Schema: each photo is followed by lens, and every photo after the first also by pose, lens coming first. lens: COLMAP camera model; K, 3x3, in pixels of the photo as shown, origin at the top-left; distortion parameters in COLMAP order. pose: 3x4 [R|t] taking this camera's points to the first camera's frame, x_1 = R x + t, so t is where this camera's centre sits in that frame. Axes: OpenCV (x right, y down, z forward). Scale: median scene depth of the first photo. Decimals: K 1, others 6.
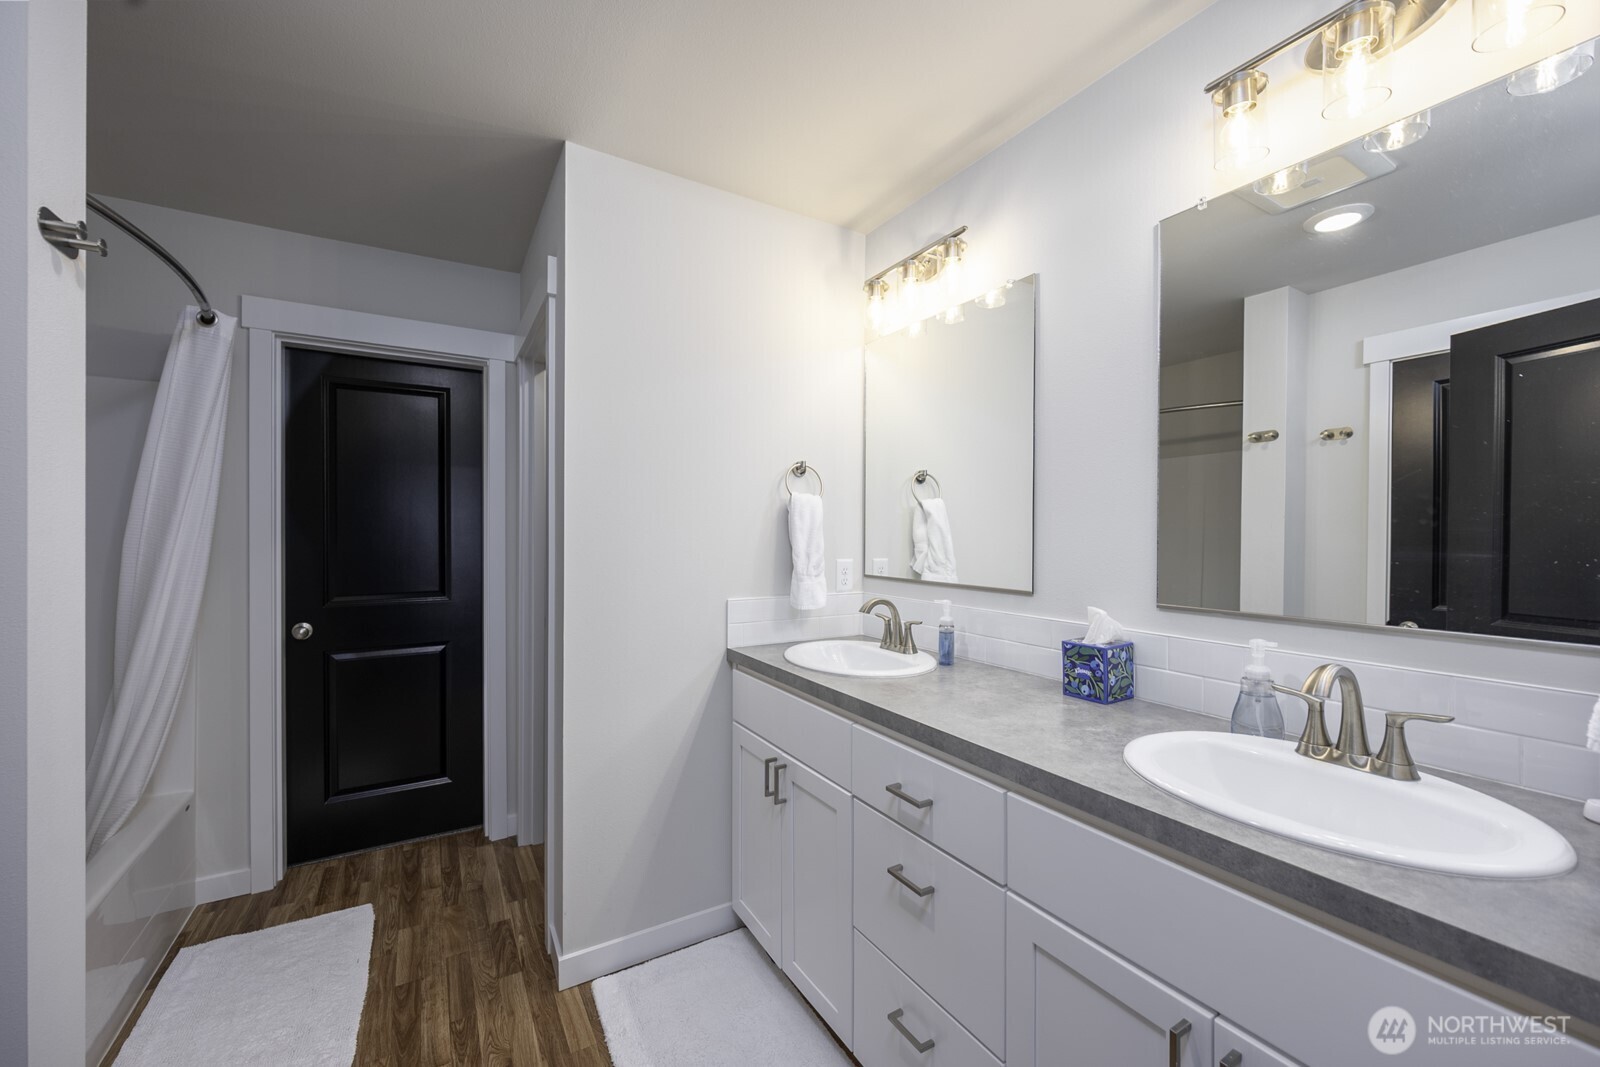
lens RADIAL K [[642.4, 0, 798.2], [0, 642.4, 527.5], [0, 0, 1]] dist [-0.001618, 0.000709]
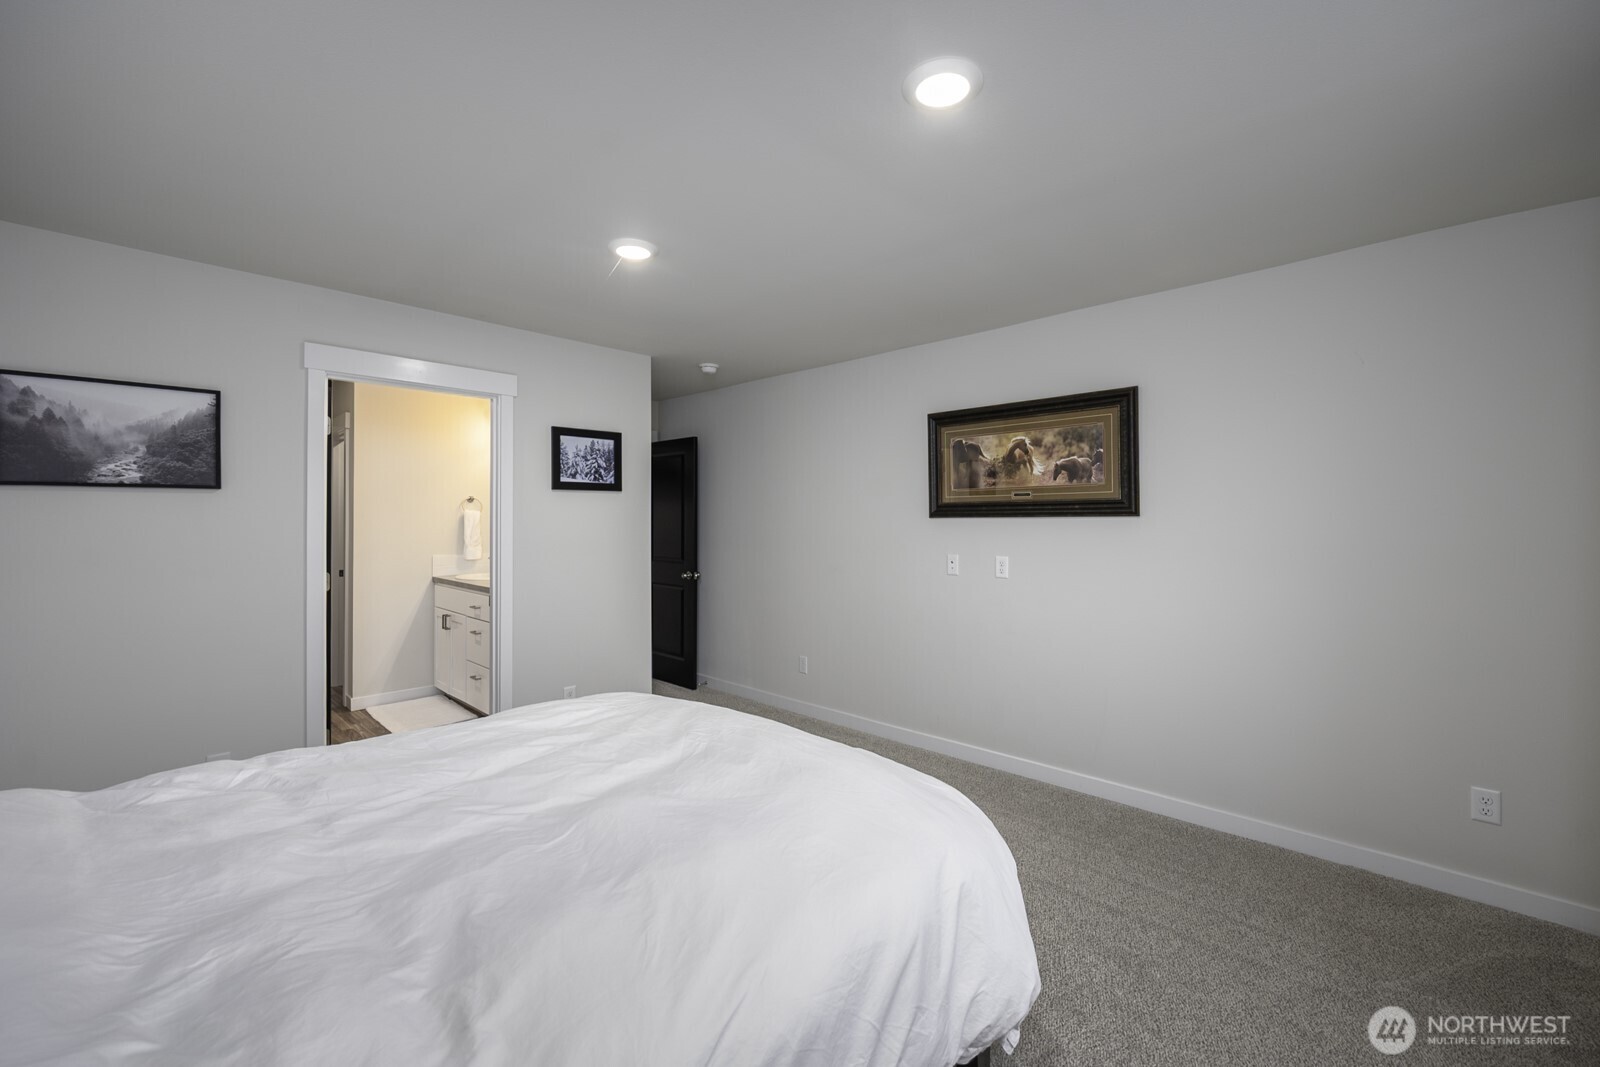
lens RADIAL K [[642.4, 0, 796.8], [0, 642.4, 529.0], [0, 0, 1]] dist [-0.001618, 0.000709]
pose [[0.963941, 0.004319, 0.266079, 0.610757], [-0.007548, 0.999910, 0.011114, -0.023276], [-0.266007, -0.012721, 0.963887, -1.799484]]
